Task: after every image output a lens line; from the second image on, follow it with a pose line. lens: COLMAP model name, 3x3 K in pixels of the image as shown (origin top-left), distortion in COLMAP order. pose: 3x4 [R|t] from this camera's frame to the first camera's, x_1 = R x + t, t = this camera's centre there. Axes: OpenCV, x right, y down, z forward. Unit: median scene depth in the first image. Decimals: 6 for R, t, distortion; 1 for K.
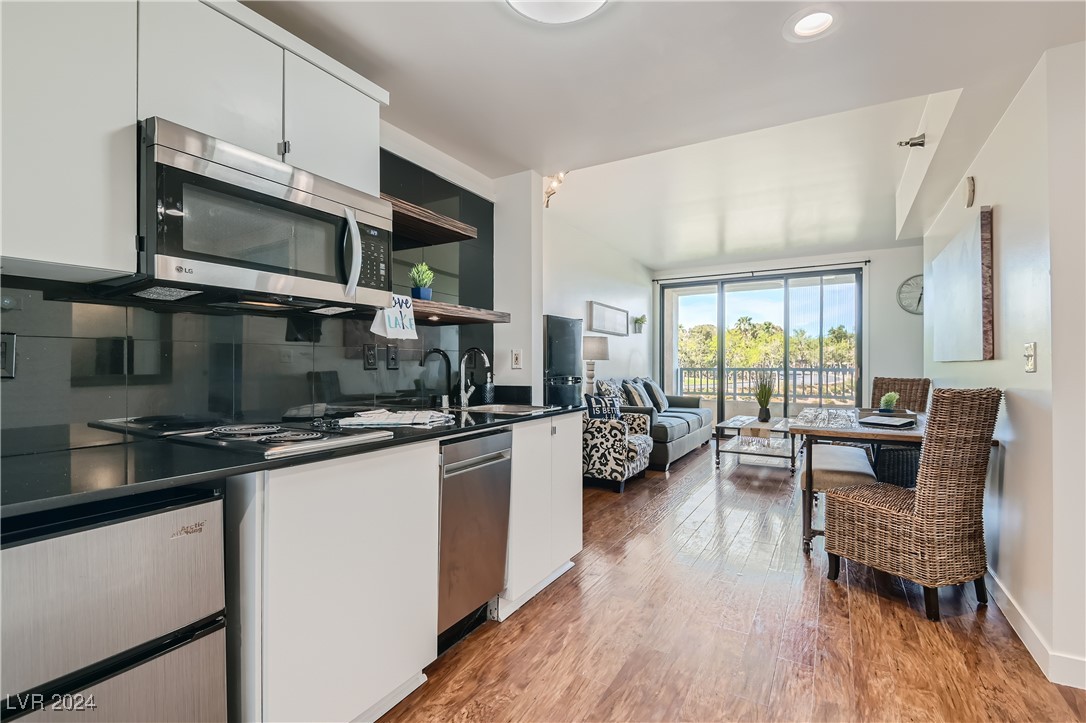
lens RADIAL K [[495.4, 0, 538.9], [0, 495.4, 359.6], [0, 0, 1]] dist [0.016720, -0.014437]
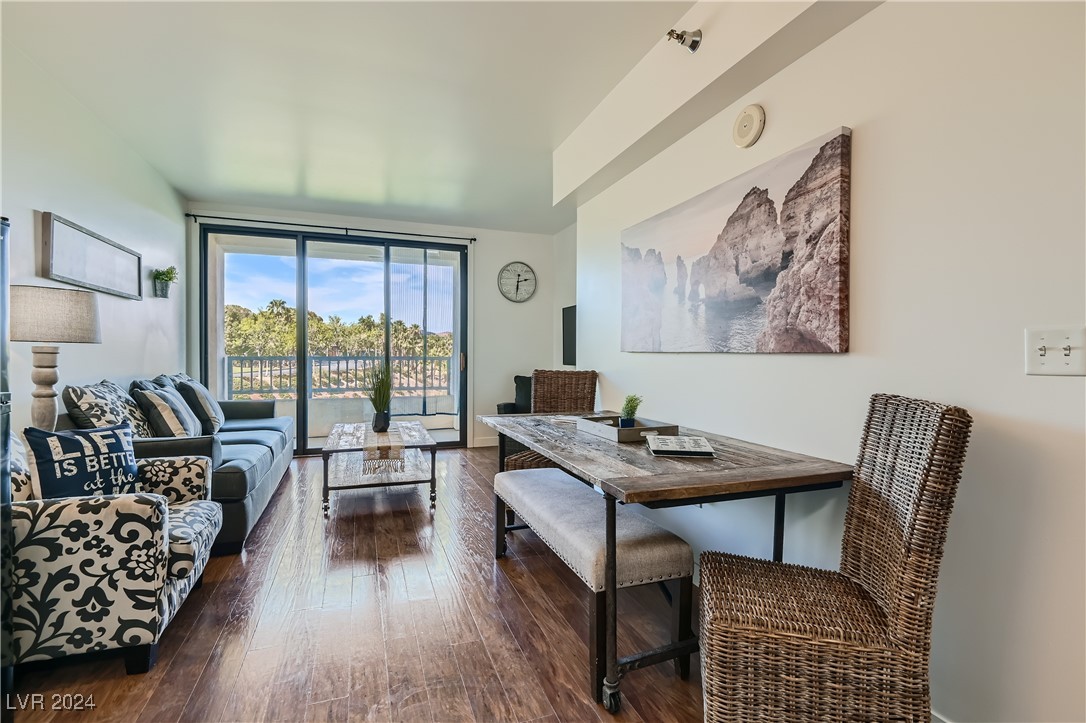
lens RADIAL K [[495.4, 0, 538.9], [0, 495.4, 359.6], [0, 0, 1]] dist [0.016720, -0.014437]
pose [[0.635857, -0.008940, 0.771755, 0.049031], [-0.012790, 0.999674, 0.022118, 0.000565], [-0.771701, -0.023935, 0.635535, 0.441349]]
